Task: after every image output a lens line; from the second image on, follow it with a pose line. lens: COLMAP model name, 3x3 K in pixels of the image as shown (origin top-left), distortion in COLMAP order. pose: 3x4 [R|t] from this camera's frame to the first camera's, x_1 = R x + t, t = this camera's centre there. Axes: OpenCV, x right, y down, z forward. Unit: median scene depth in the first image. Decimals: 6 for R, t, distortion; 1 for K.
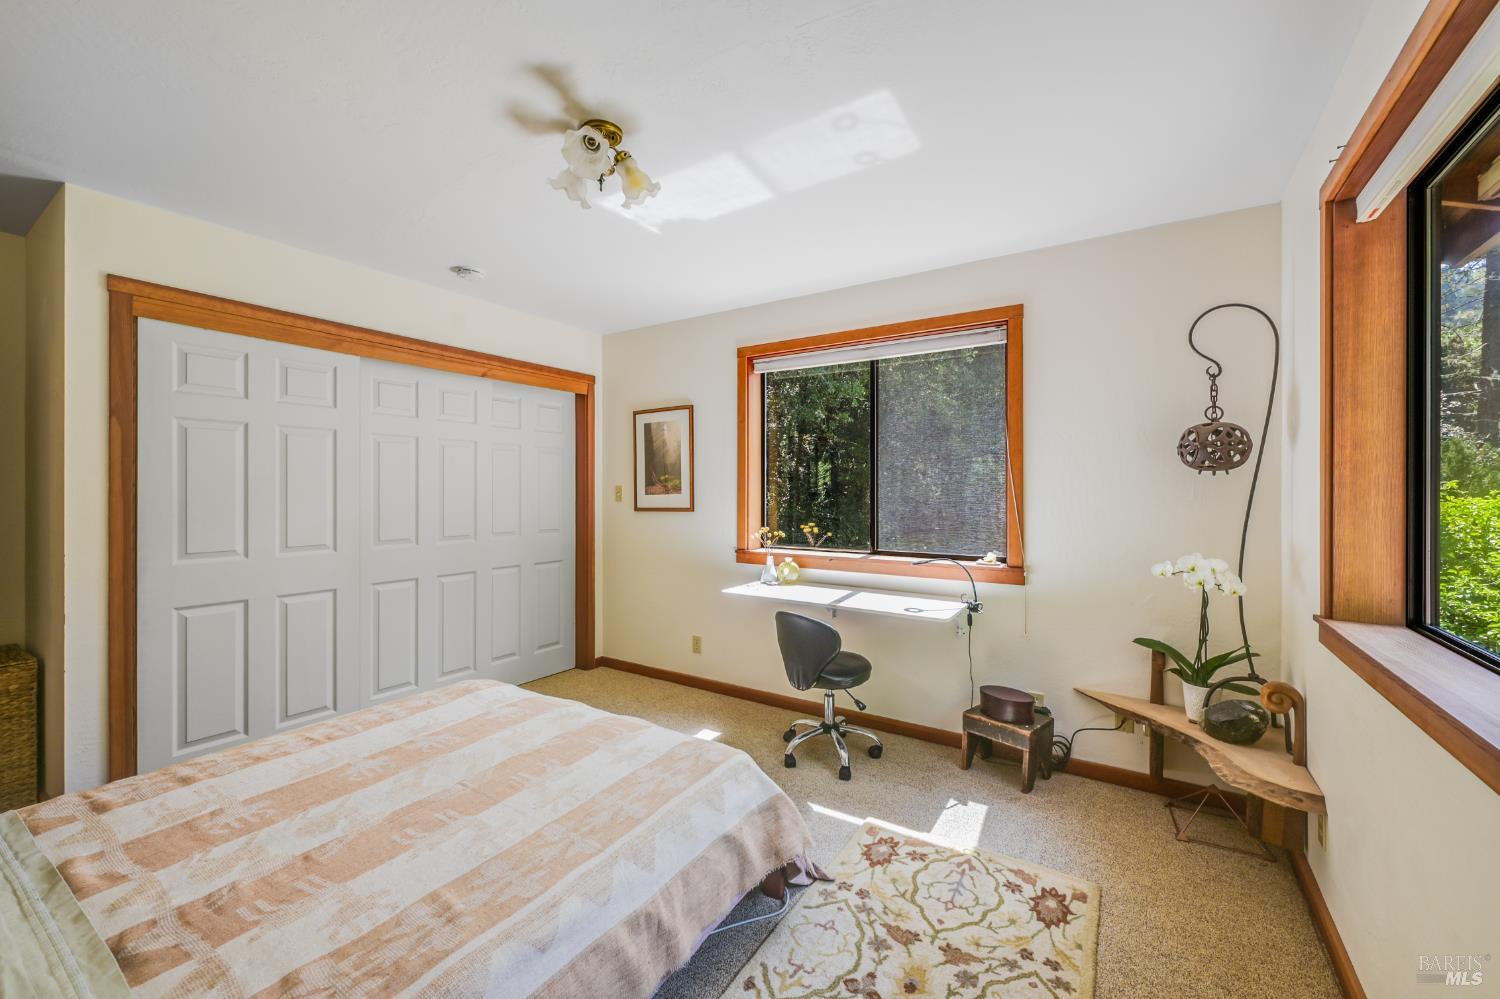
lens RADIAL K [[598.6, 0, 749.7], [0, 598.6, 494.8], [0, 0, 1]] dist [0.001167, 0.001561]
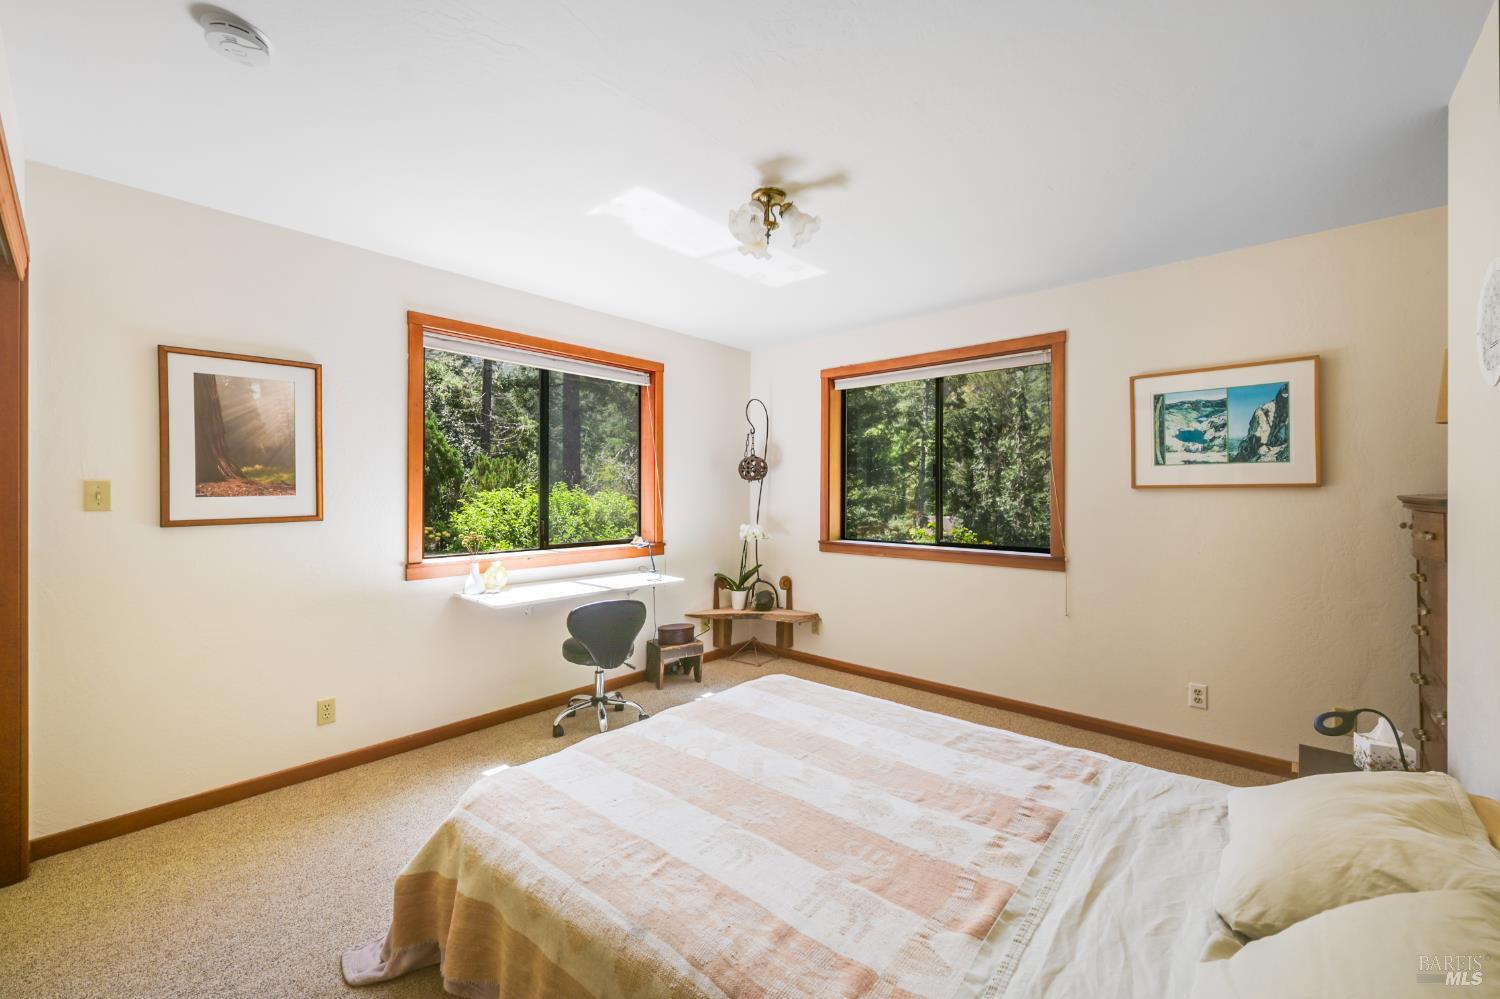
lens RADIAL K [[598.6, 0, 748.5], [0, 598.6, 494.0], [0, 0, 1]] dist [0.001167, 0.001561]
pose [[0.145775, -0.005610, 0.989302, -1.202137], [0.005869, 0.999971, 0.004806, -0.004886], [-0.989300, 0.005106, 0.145804, 0.712736]]
